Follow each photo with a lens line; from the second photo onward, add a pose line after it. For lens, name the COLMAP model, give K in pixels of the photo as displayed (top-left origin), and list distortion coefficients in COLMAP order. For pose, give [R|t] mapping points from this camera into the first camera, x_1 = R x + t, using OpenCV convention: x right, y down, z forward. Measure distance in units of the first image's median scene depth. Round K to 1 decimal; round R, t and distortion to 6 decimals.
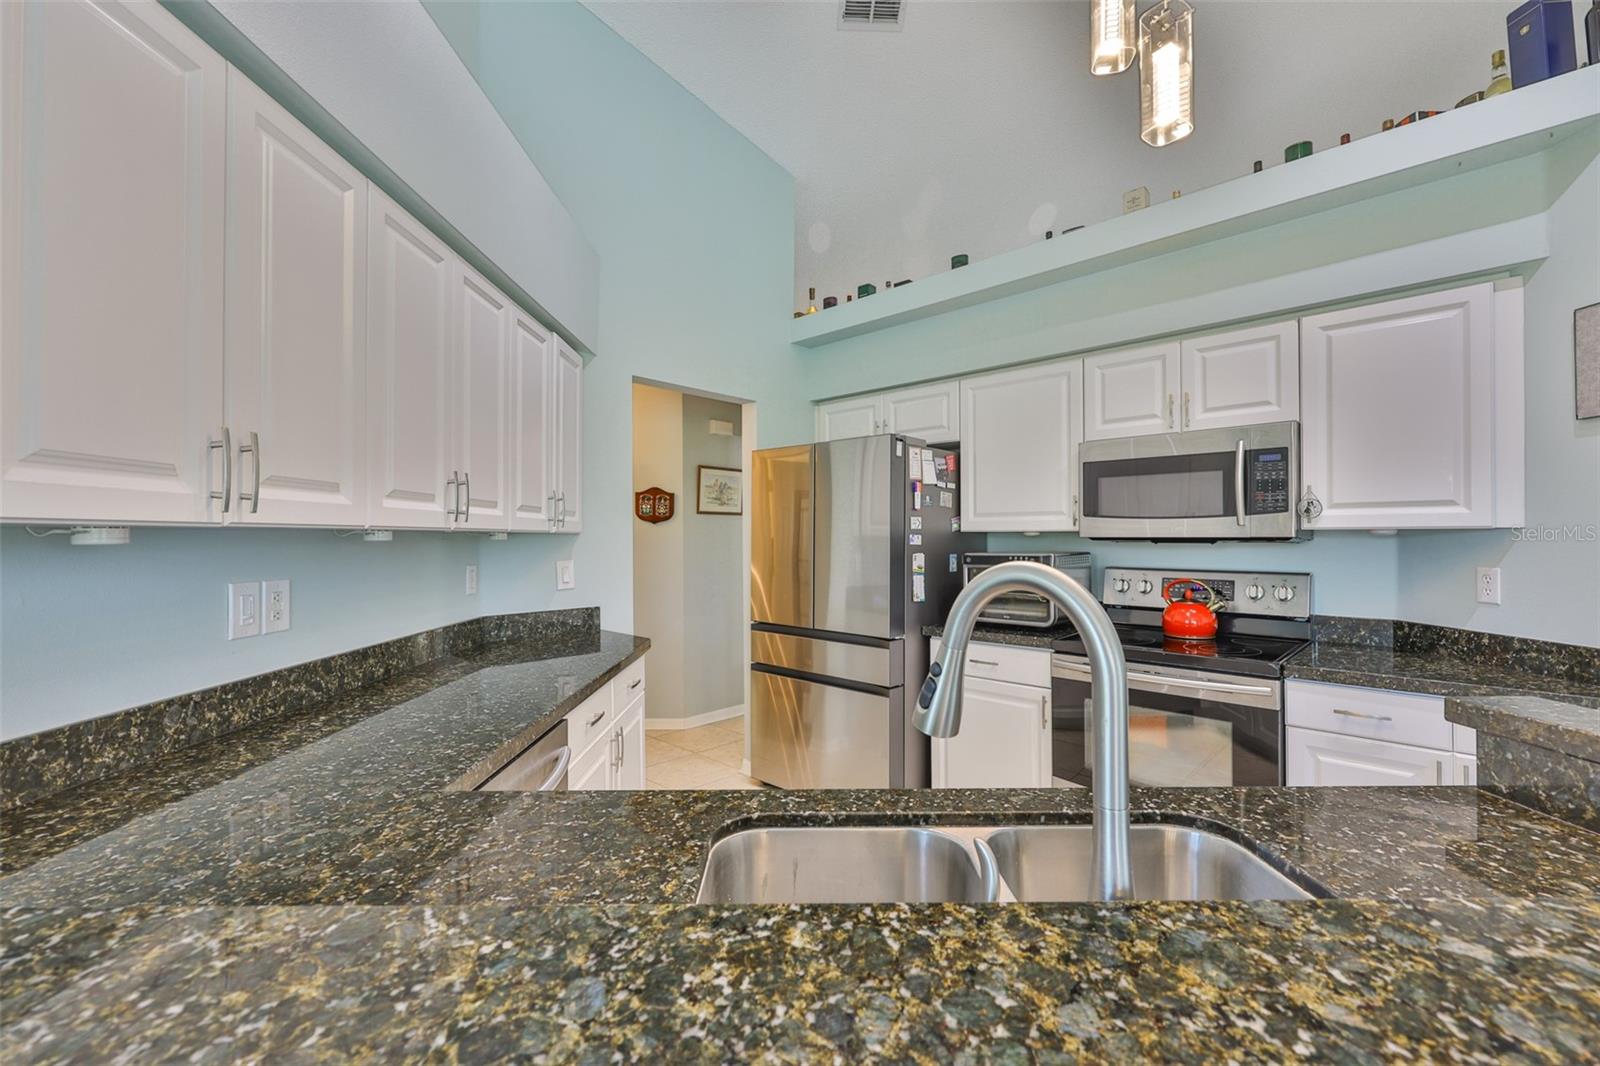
lens RADIAL K [[674.7, 0, 765.4], [0, 674.7, 528.0], [0, 0, 1]] dist [-0.001079, -0.000123]
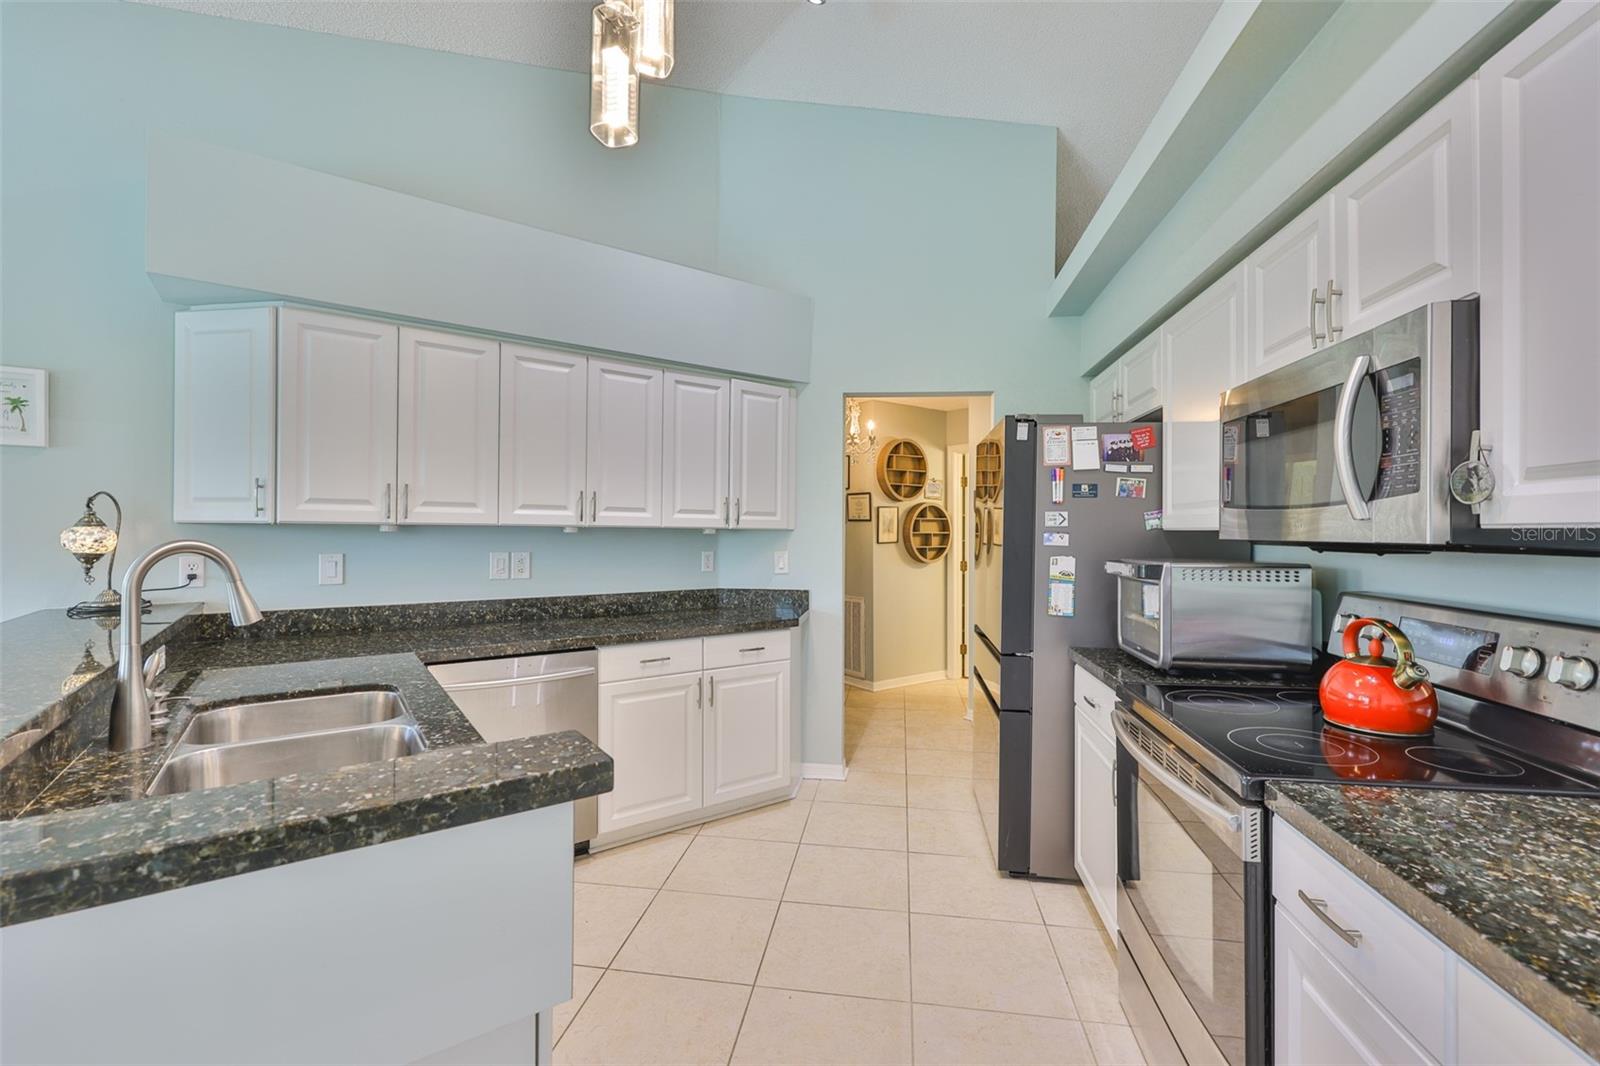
lens RADIAL K [[643.6, 0, 758.9], [0, 643.6, 531.6], [0, 0, 1]] dist [-0.000831, -0.000155]
pose [[0.587270, 0.007258, -0.809358, 0.653555], [0.000455, 0.999957, 0.009297, 0.000218], [0.809391, -0.005828, 0.587241, 0.259007]]
